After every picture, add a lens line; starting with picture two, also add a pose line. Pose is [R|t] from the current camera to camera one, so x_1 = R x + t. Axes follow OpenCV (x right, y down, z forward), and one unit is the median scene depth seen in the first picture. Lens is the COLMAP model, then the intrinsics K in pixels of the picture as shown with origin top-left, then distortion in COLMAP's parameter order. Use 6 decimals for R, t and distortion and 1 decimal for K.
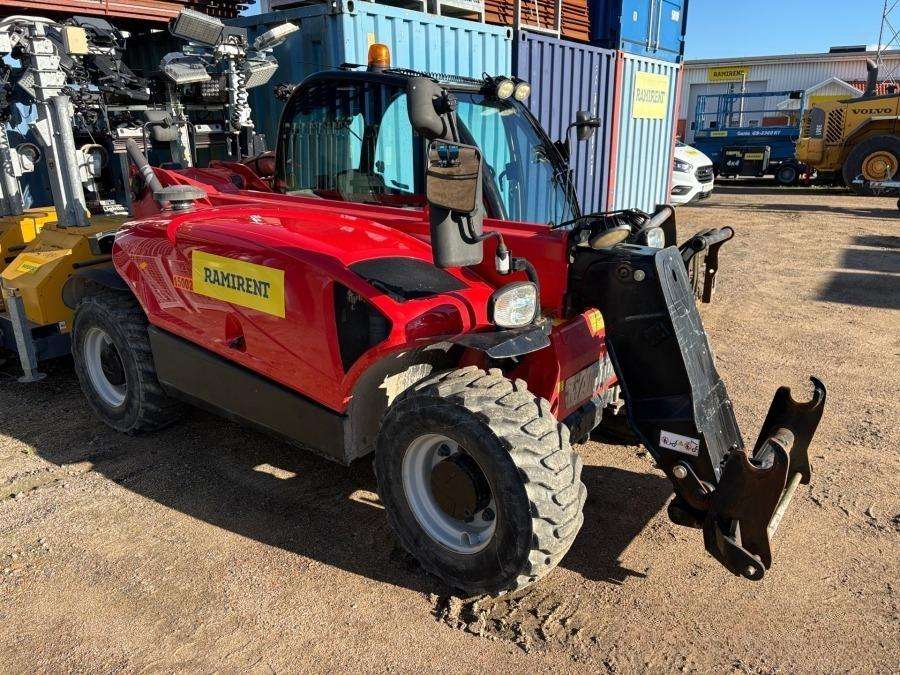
lens RADIAL K [[678.0, 0, 447.4], [0, 678.0, 338.0], [0, 0, 1]] dist [0.062295, -0.066792]
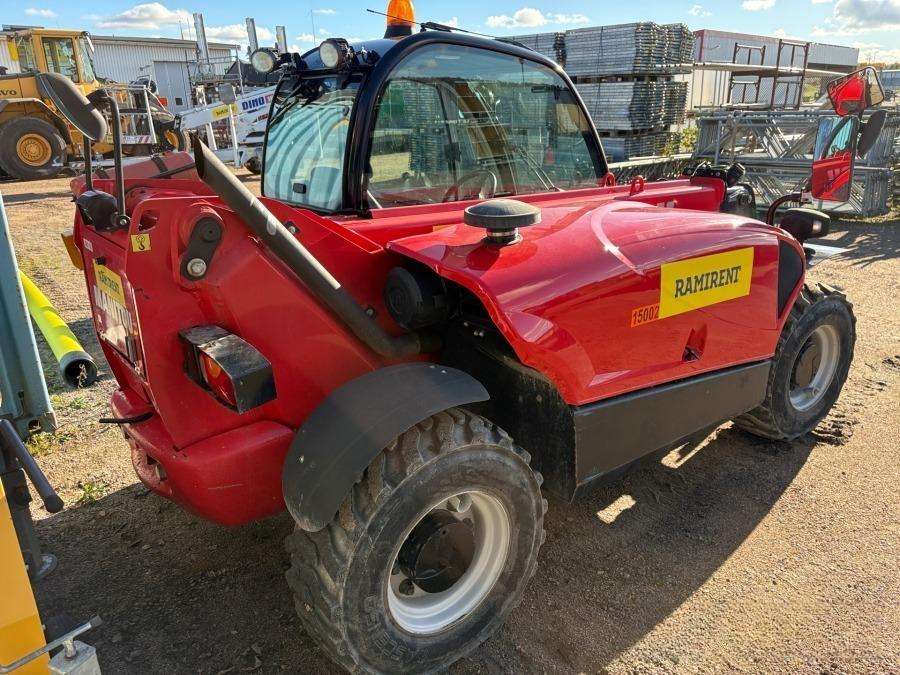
lens RADIAL K [[678.0, 0, 447.6], [0, 678.0, 340.5], [0, 0, 1]] dist [0.062295, -0.066792]
pose [[0.245041, -0.319982, 0.915187, -0.929374], [0.297277, 0.923293, 0.243221, -0.246860], [-0.922812, 0.212465, 0.321368, 0.790566]]
